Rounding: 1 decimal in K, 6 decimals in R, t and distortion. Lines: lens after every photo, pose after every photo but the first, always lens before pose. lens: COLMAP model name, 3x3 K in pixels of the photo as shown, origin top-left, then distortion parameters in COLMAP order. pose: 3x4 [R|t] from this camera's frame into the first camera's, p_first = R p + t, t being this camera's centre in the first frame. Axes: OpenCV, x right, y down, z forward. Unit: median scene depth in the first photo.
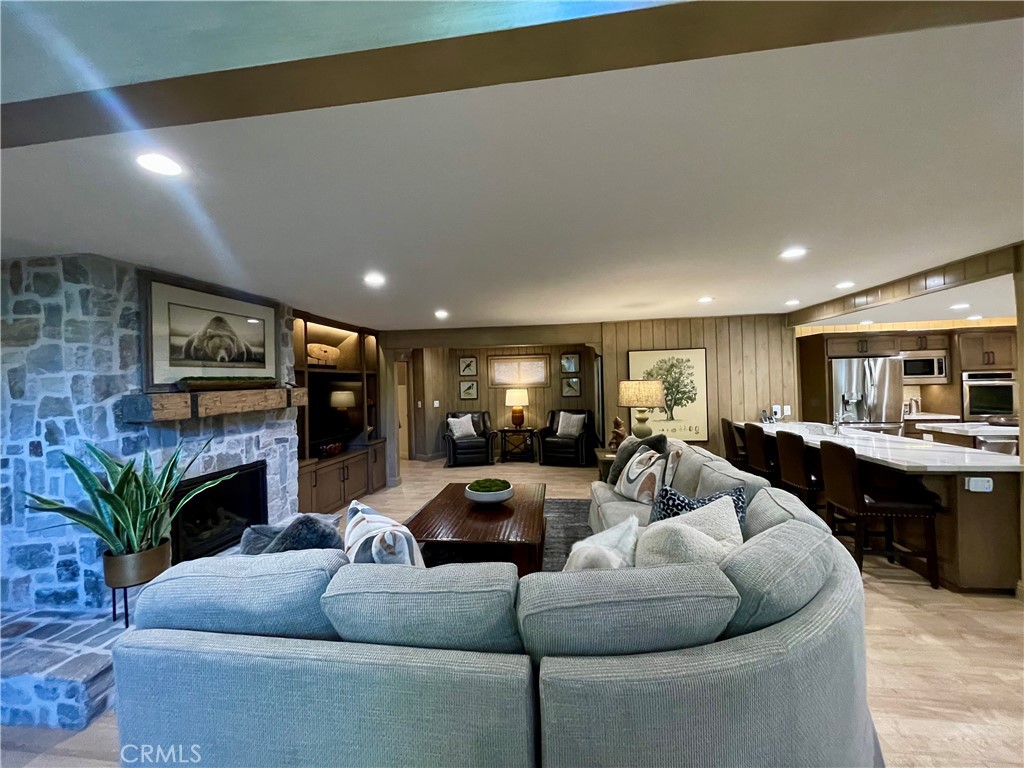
lens RADIAL K [[413.2, 0, 505.1], [0, 413.2, 378.8], [0, 0, 1]] dist [0.000947, 0.000060]
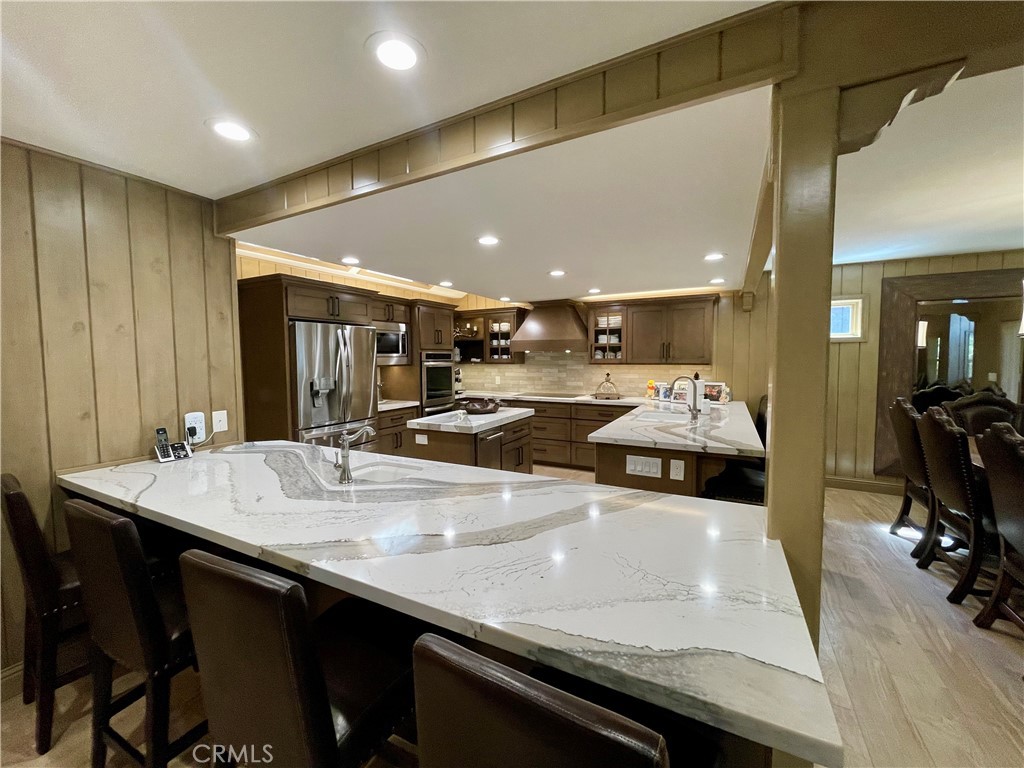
lens RADIAL K [[413.2, 0, 508.6], [0, 413.2, 380.7], [0, 0, 1]] dist [0.000947, 0.000060]
pose [[0.348100, -0.031467, 0.936929, 0.352000], [-0.007187, 0.999318, 0.036232, 0.013110], [-0.937430, -0.019347, 0.347636, 0.520626]]
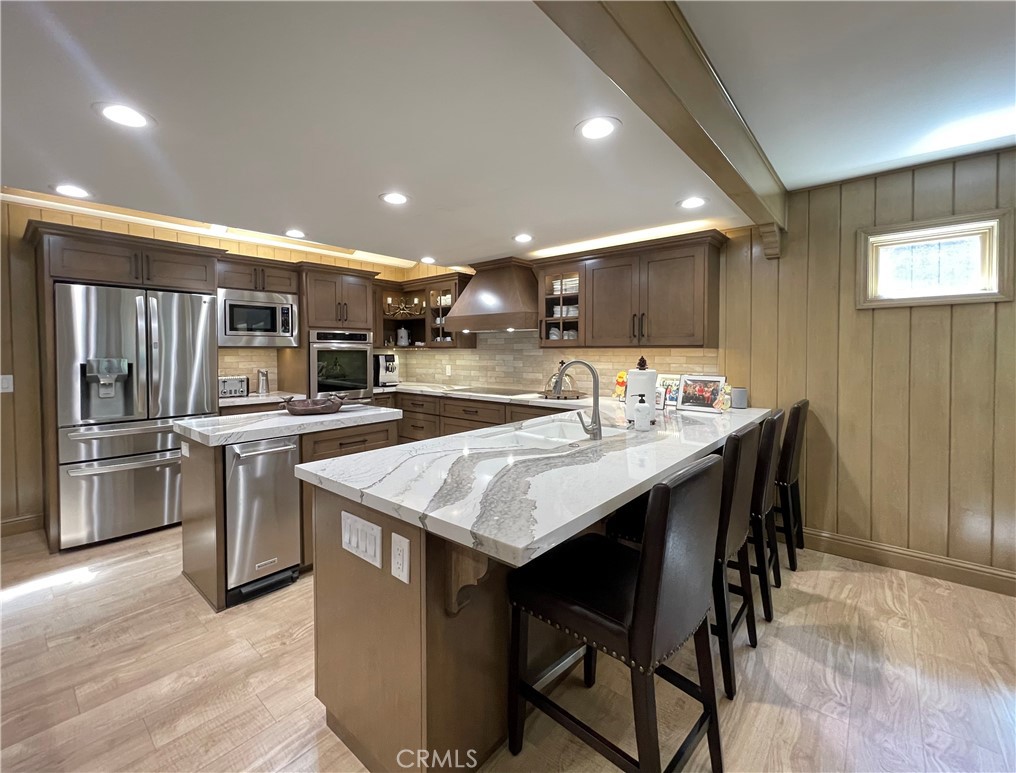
lens RADIAL K [[441.1, 0, 496.8], [0, 441.1, 360.1], [0, 0, 1]] dist [-0.003081, -0.000026]
pose [[0.552022, 0.006031, 0.833808, 0.669449], [-0.016220, 0.999862, 0.003506, 0.025891], [-0.833672, -0.015460, 0.552044, 0.350900]]
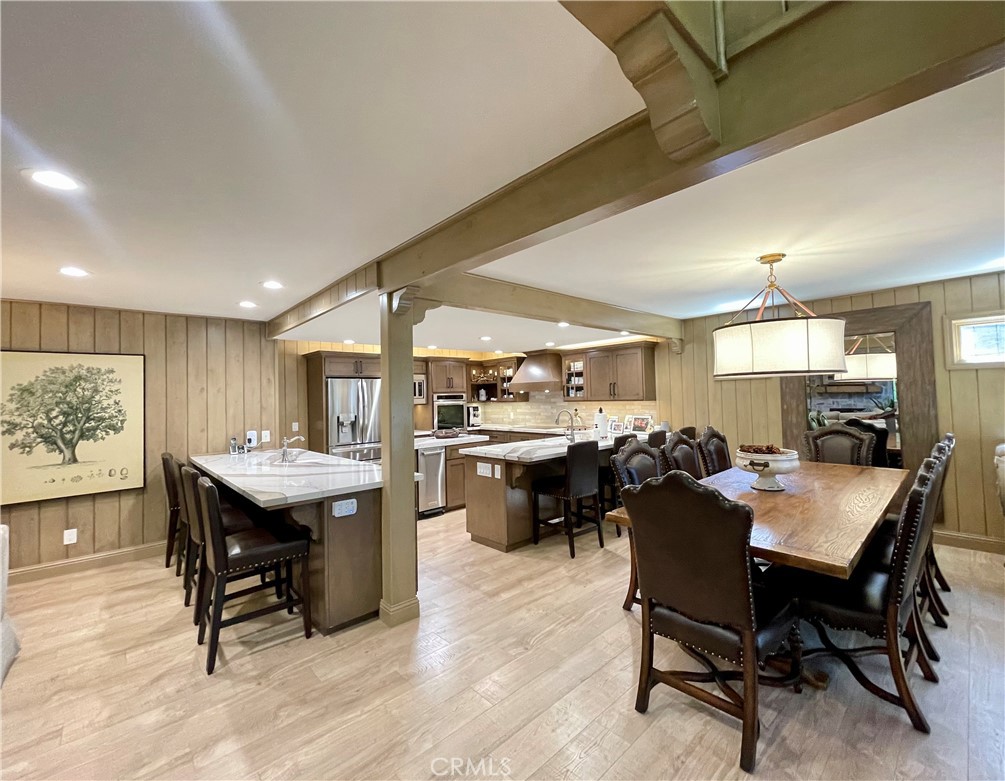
lens RADIAL K [[431.3, 0, 521.0], [0, 431.3, 380.5], [0, 0, 1]] dist [0.002730, 0.000983]
pose [[0.625669, 0.036620, 0.779229, 0.301205], [0.007490, 0.998569, -0.052943, 0.012790], [-0.780053, 0.038961, 0.624499, 0.039047]]
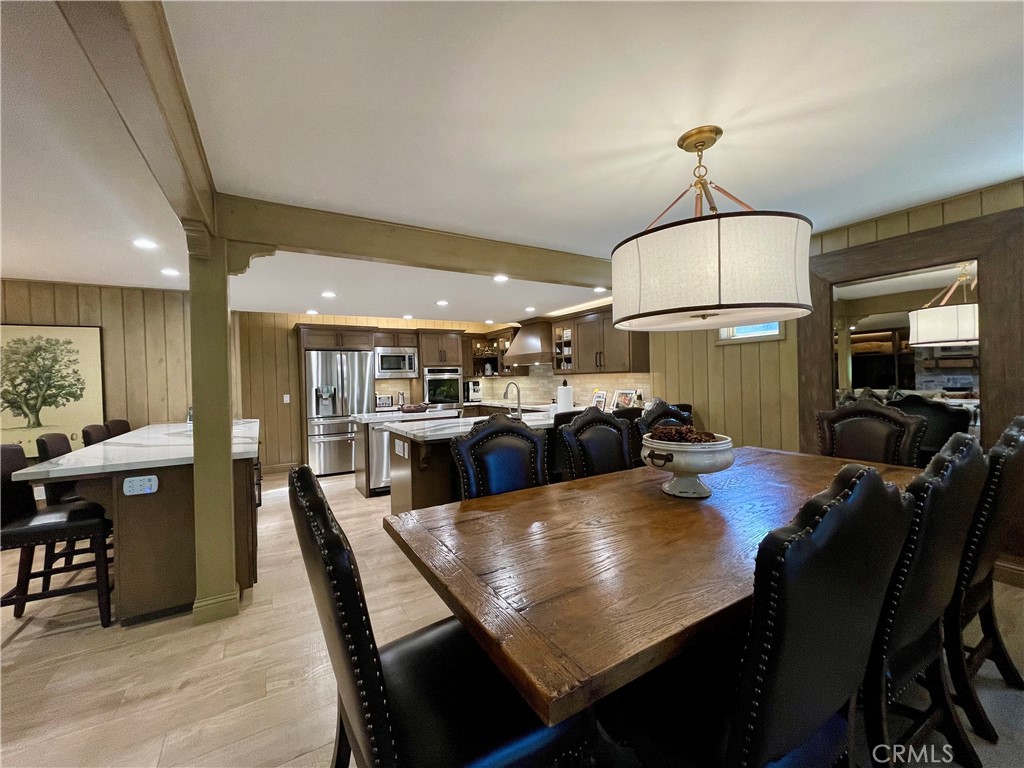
lens RADIAL K [[413.2, 0, 506.9], [0, 413.2, 379.6], [0, 0, 1]] dist [0.000947, 0.000060]
pose [[0.785232, 0.003338, 0.619193, 0.574455], [0.003351, 0.999948, -0.009640, 0.029169], [-0.619192, 0.009644, 0.785180, -0.032953]]
